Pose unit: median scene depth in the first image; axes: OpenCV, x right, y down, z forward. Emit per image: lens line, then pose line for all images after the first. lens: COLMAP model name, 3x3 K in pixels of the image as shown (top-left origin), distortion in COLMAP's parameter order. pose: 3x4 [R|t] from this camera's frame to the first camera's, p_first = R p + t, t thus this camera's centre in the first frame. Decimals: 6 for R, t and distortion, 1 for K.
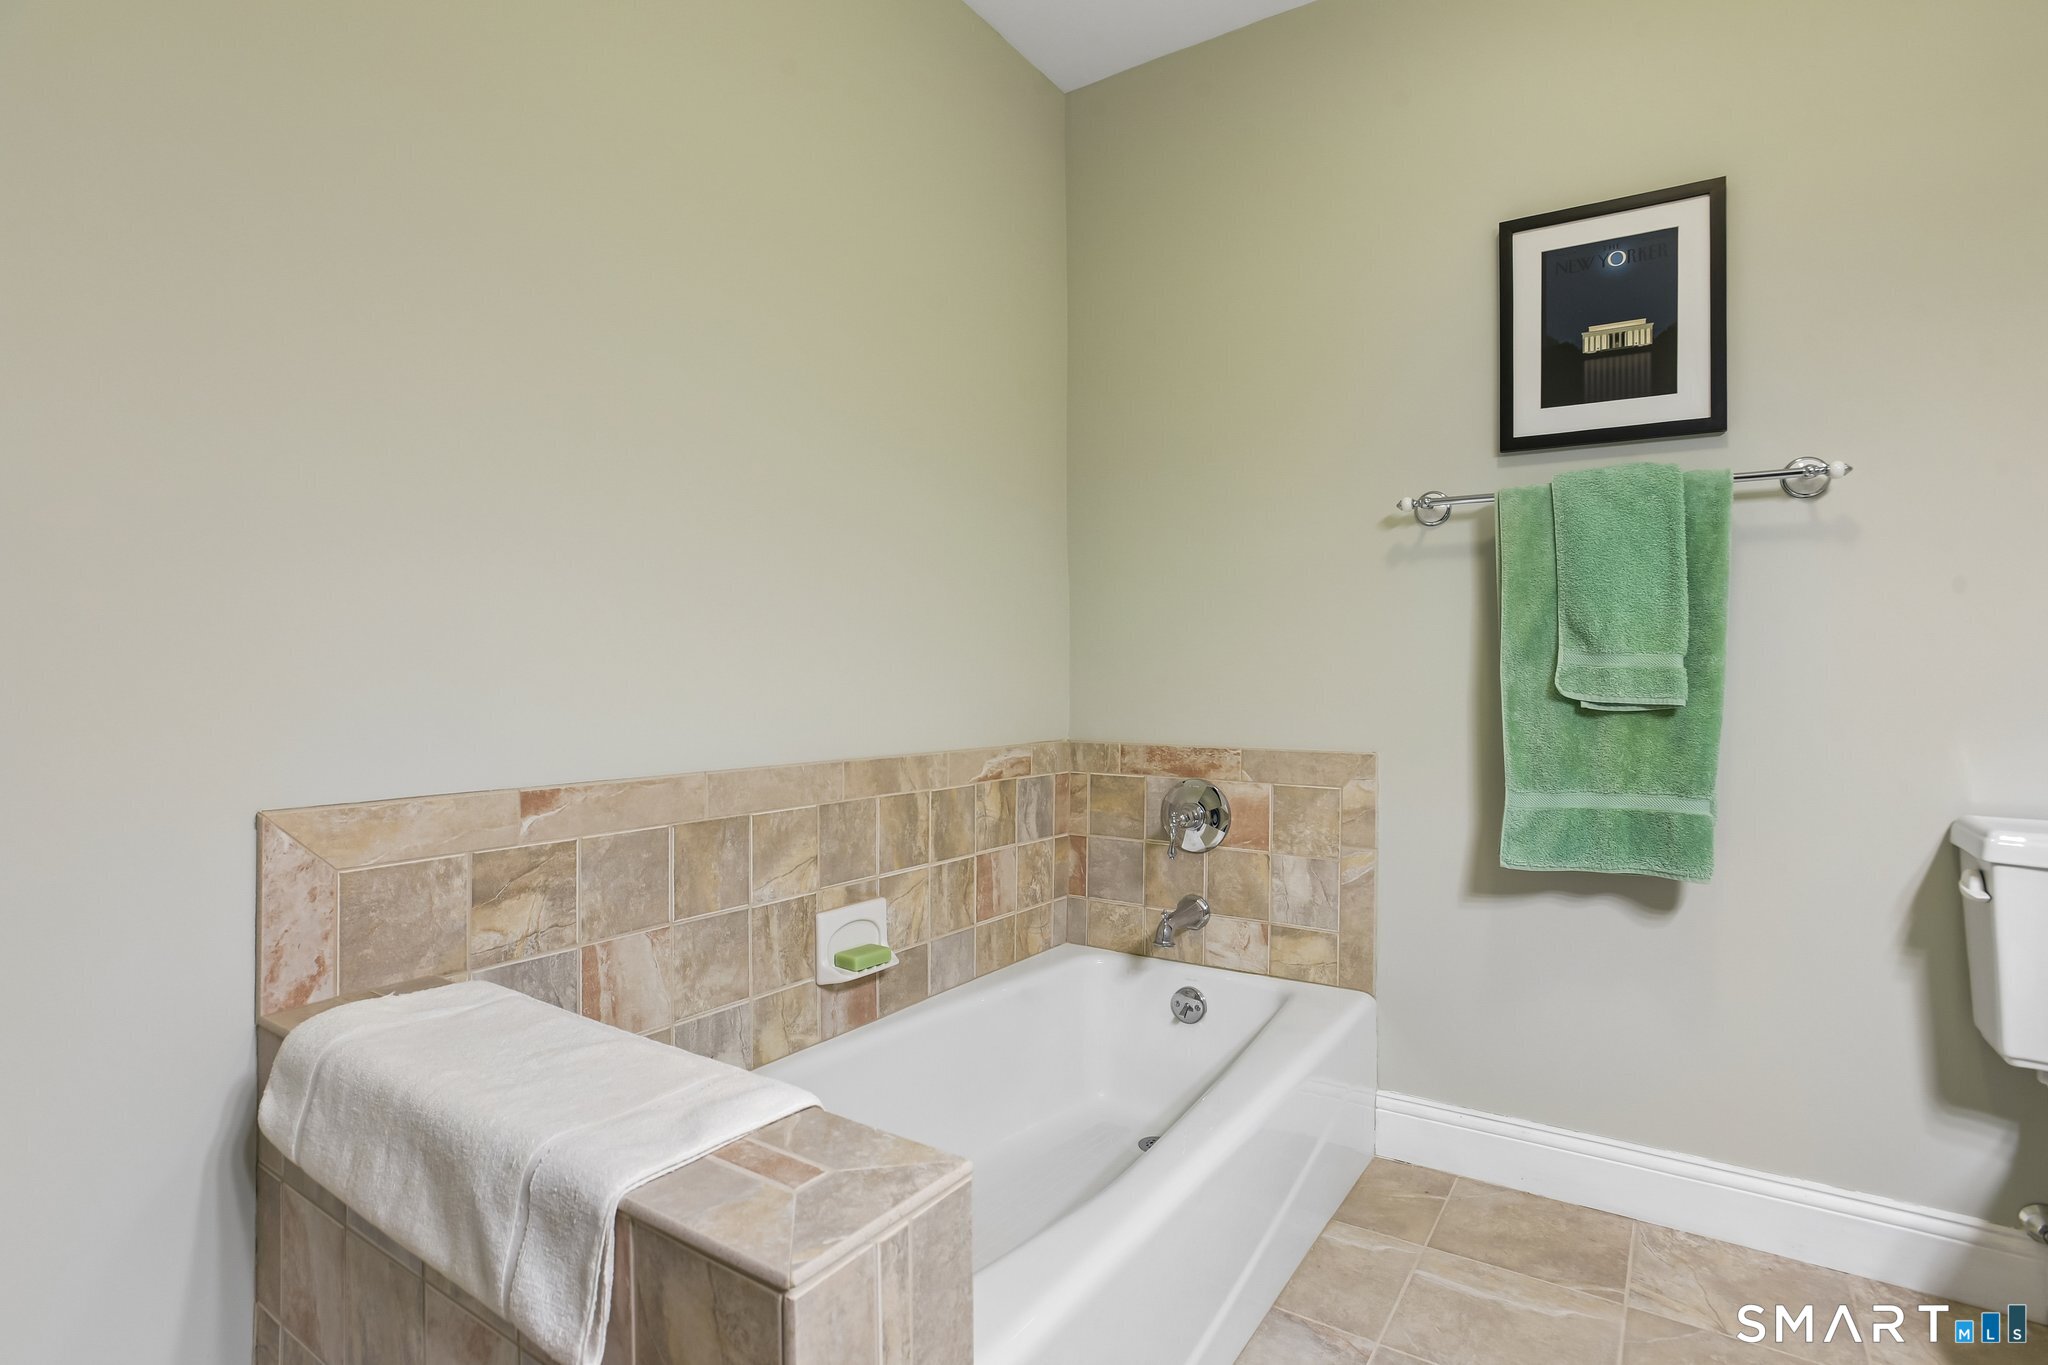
lens RADIAL K [[1011.5, 0, 1024.0], [0, 1011.5, 673.5], [0, 0, 1]] dist [-0.058553, 0.027103]
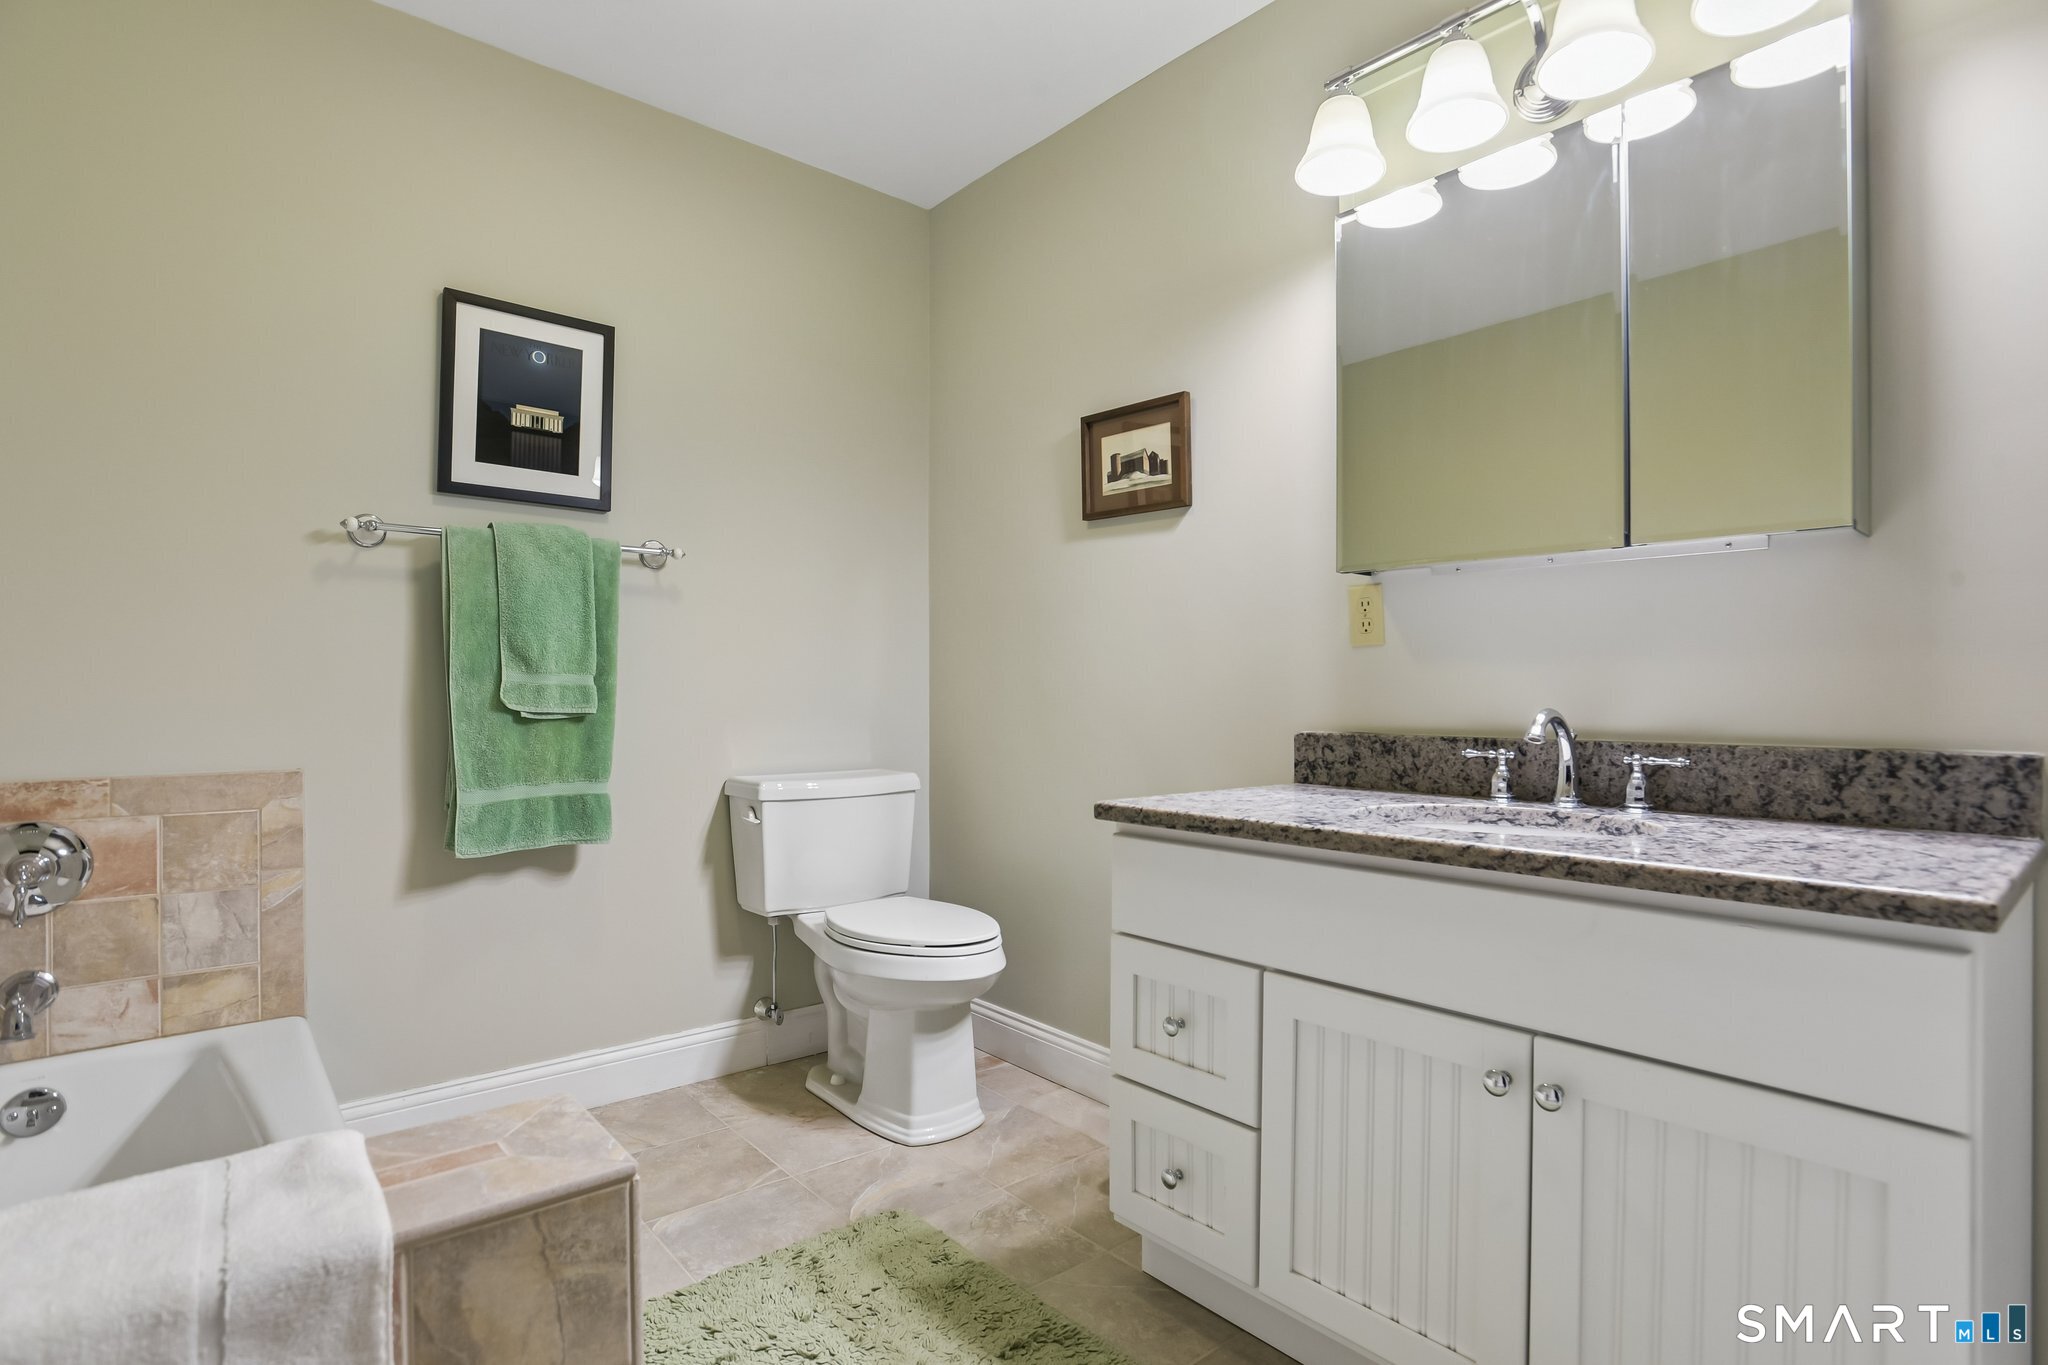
lens RADIAL K [[1012.2, 0, 1050.5], [0, 1012.2, 686.5], [0, 0, 1]] dist [-0.067475, 0.028440]
pose [[0.255576, 0.004325, 0.966779, -0.441393], [-0.003626, 0.999987, -0.003515, -0.001290], [-0.966782, -0.002607, 0.255588, 0.052123]]
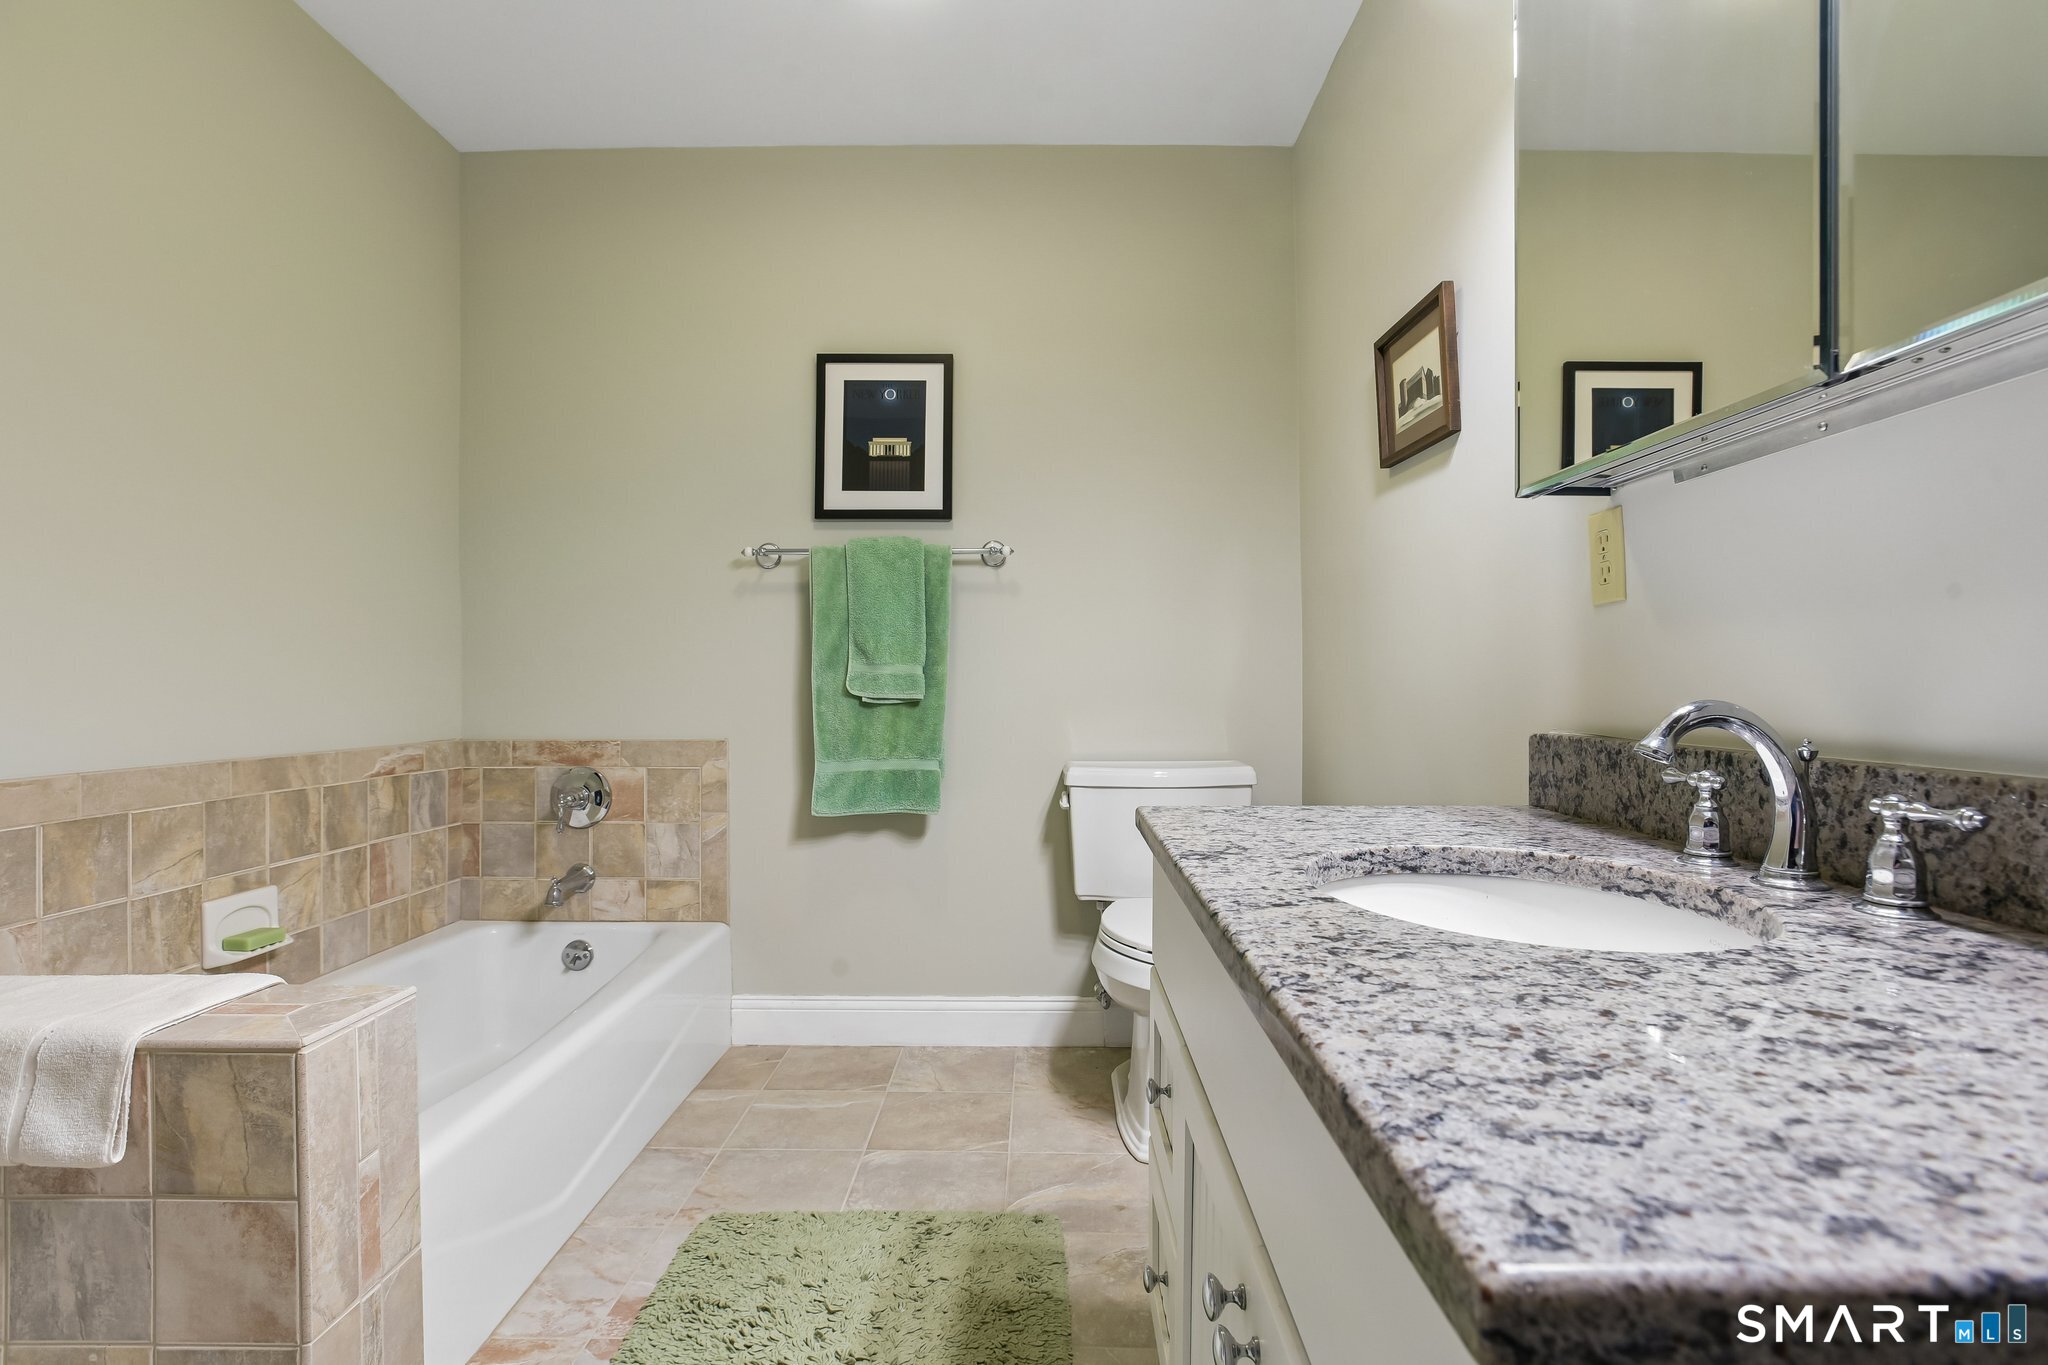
lens RADIAL K [[1000.2, 0, 1036.6], [0, 1000.2, 679.0], [0, 0, 1]] dist [-0.061382, 0.028192]
pose [[0.832633, -0.002629, 0.553819, -0.036207], [0.002674, 0.999996, 0.000727, 0.001165], [-0.553819, 0.000876, 0.832636, -0.343853]]
